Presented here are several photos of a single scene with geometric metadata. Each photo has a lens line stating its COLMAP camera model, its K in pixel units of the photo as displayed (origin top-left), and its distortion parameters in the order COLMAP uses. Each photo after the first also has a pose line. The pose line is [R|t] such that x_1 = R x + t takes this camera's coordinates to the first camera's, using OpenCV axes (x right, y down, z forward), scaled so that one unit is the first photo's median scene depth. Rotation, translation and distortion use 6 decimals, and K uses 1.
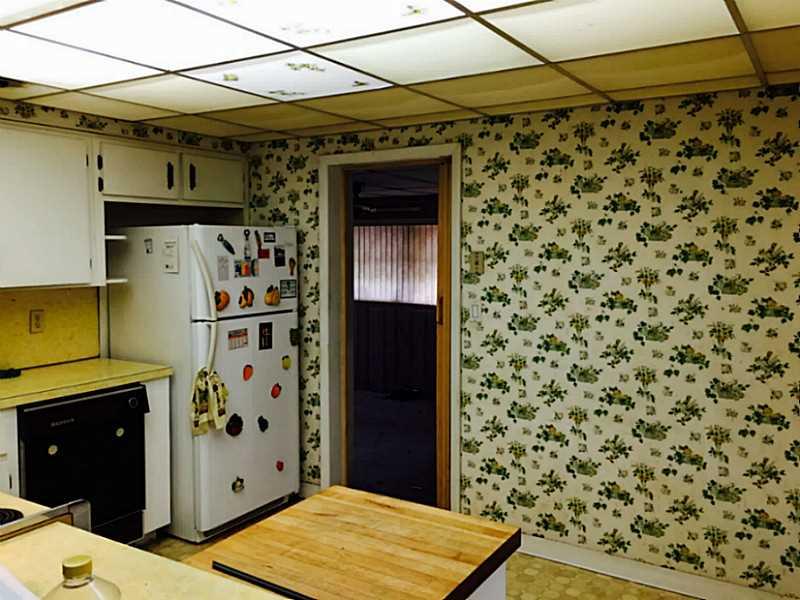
lens RADIAL K [[677.7, 0, 397.6], [0, 677.7, 301.1], [0, 0, 1]] dist [0.074821, -0.087445]
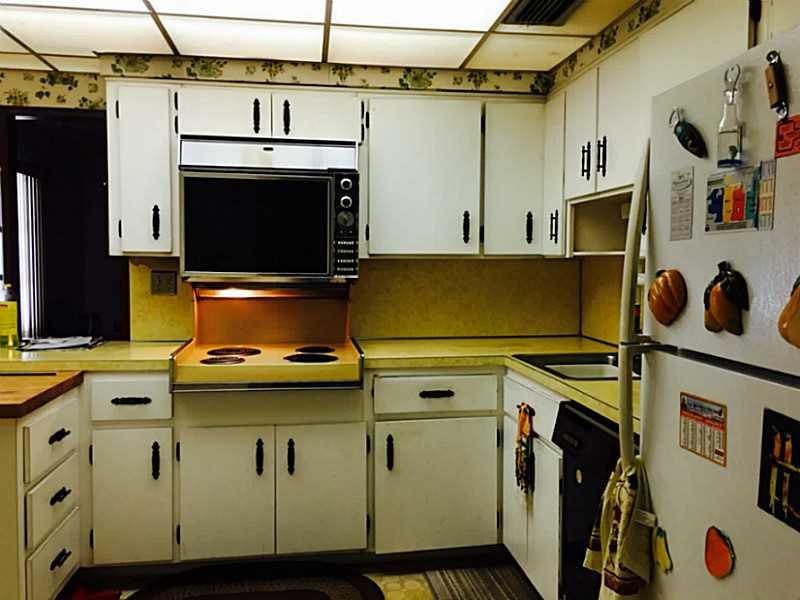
lens RADIAL K [[677.7, 0, 399.6], [0, 677.7, 299.6], [0, 0, 1]] dist [0.074821, -0.087445]
pose [[-0.766223, 0.031092, -0.641822, 0.075007], [-0.057807, 0.991444, 0.117039, -0.032005], [0.639969, 0.126780, -0.757870, 1.128962]]
